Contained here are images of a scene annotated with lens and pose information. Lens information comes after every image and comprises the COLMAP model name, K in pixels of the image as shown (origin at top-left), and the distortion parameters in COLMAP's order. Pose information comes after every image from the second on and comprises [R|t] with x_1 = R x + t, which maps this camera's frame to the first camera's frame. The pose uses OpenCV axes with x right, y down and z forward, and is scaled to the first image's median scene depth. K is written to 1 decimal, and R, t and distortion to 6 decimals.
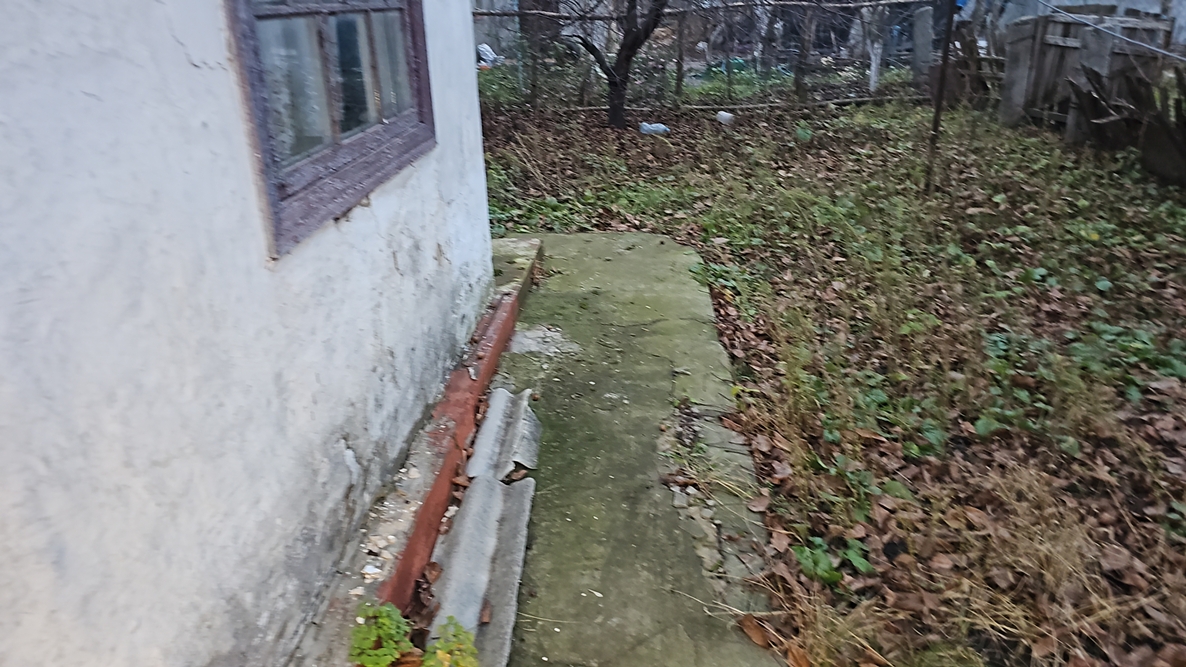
lens RADIAL K [[770.5, 0, 569.0], [0, 770.5, 332.5], [0, 0, 1]] dist [0.104667, -0.119942]
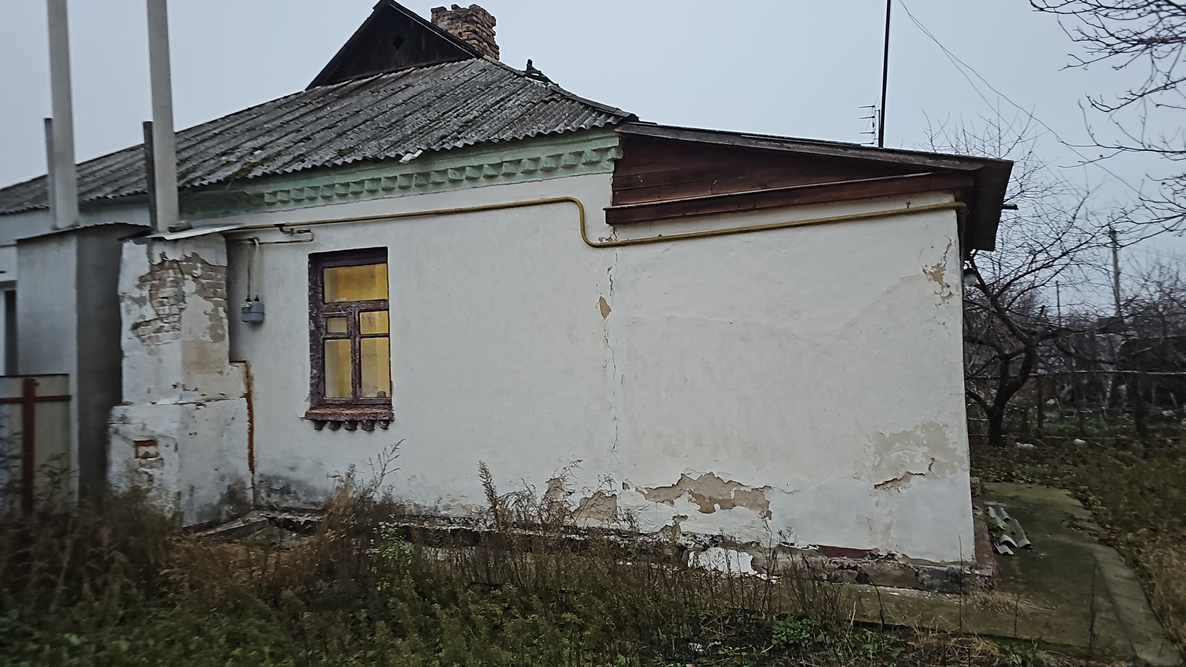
lens RADIAL K [[775.3, 0, 593.0], [0, 775.3, 333.5], [0, 0, 1]] dist [0.099196, -0.122171]
pose [[0.936090, -0.010194, -0.351613, -0.092491], [-0.141185, 0.904644, -0.402101, 0.187749], [0.322184, 0.426045, 0.845389, -0.448225]]
